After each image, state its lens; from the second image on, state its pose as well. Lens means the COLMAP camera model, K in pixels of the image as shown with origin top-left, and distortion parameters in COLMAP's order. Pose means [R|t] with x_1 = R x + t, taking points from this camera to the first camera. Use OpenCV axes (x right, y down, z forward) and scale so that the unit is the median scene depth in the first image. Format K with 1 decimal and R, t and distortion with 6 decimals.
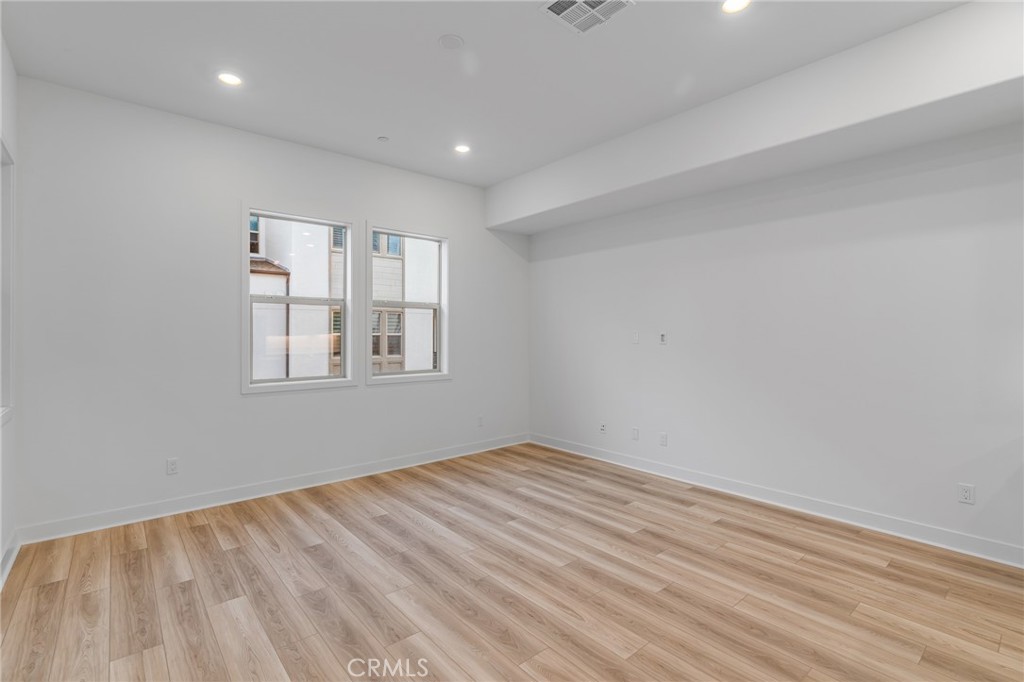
lens RADIAL K [[470.3, 0, 510.0], [0, 470.3, 337.1], [0, 0, 1]] dist [-0.015835, 0.007237]
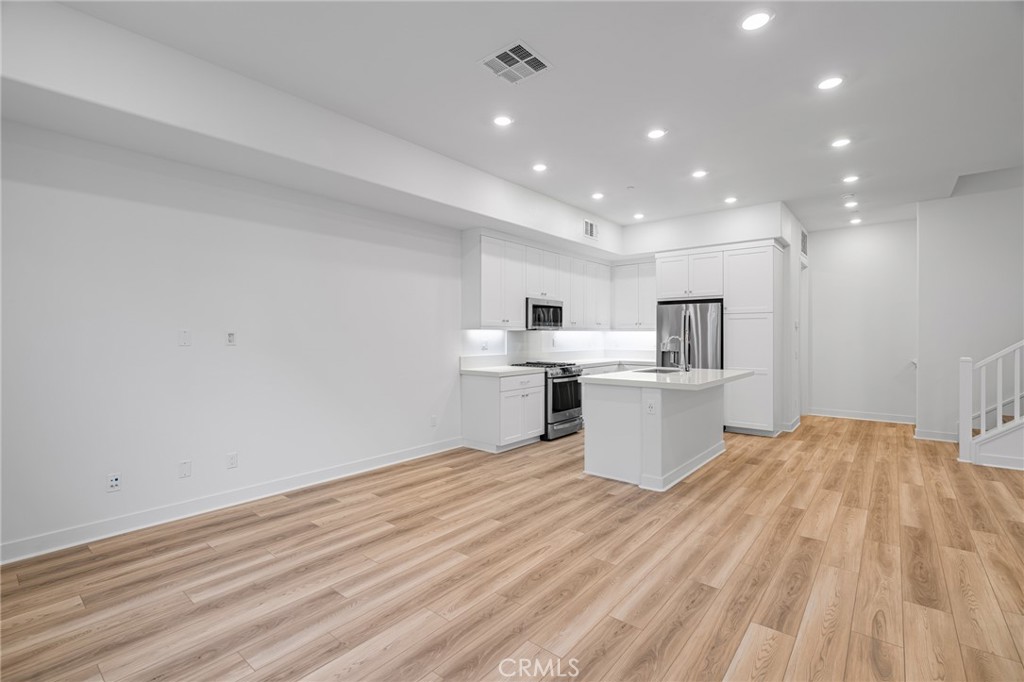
lens RADIAL K [[470.3, 0, 504.5], [0, 470.3, 333.5], [0, 0, 1]] dist [-0.015835, 0.007237]
pose [[-0.168957, 0.002434, 0.985620, -0.842194], [0.007098, 0.999974, -0.001253, -0.000708], [-0.985598, 0.006784, -0.168970, 0.995424]]
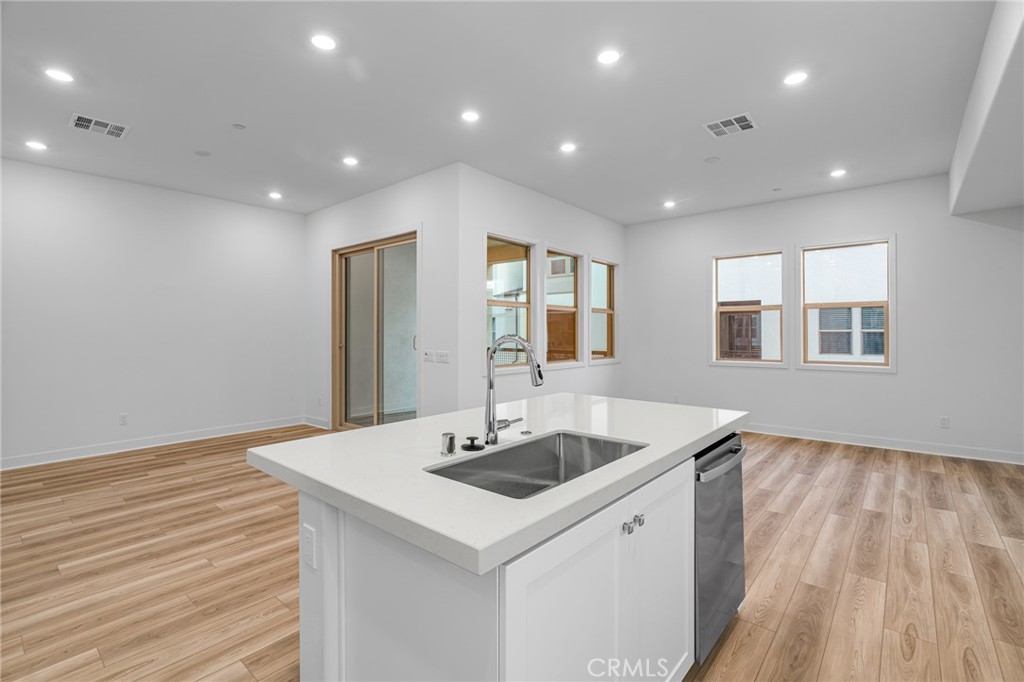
lens RADIAL K [[470.3, 0, 503.9], [0, 470.3, 326.7], [0, 0, 1]] dist [-0.015835, 0.007237]
pose [[0.155327, -0.010180, -0.987811, 1.304515], [-0.005241, 0.999924, -0.011129, 0.006138], [0.987849, 0.006906, 0.155262, -0.013604]]
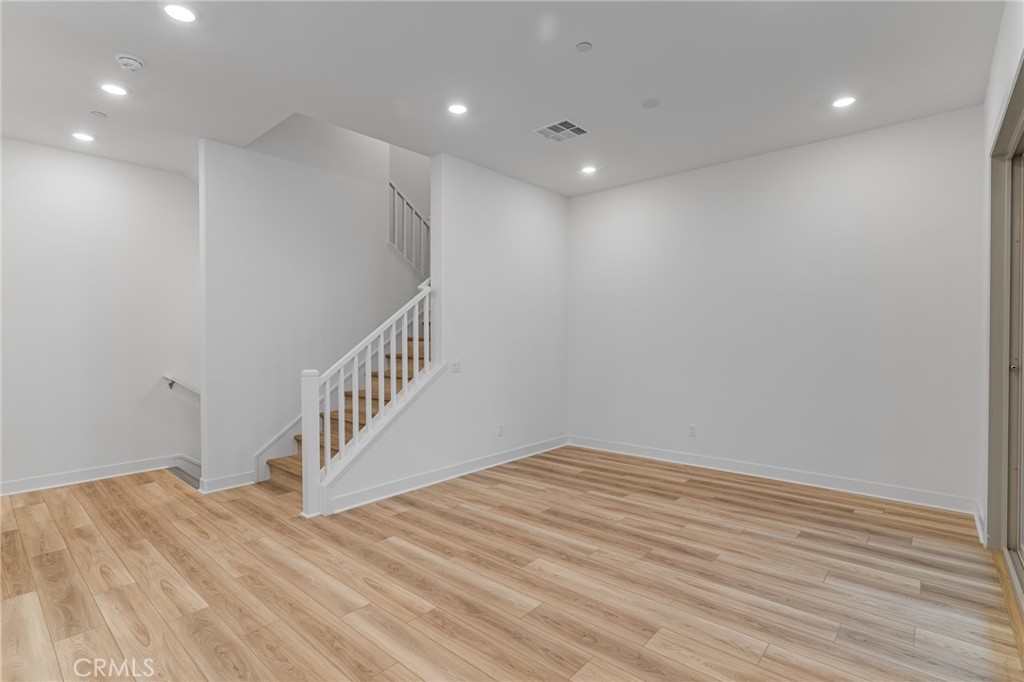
lens RADIAL K [[470.3, 0, 511.0], [0, 470.3, 338.1], [0, 0, 1]] dist [-0.015835, 0.007237]
pose [[-0.989969, 0.004193, -0.141220, 0.180544], [0.003525, 0.999981, 0.004981, 0.015308], [0.141239, 0.004434, -0.989966, 0.348097]]
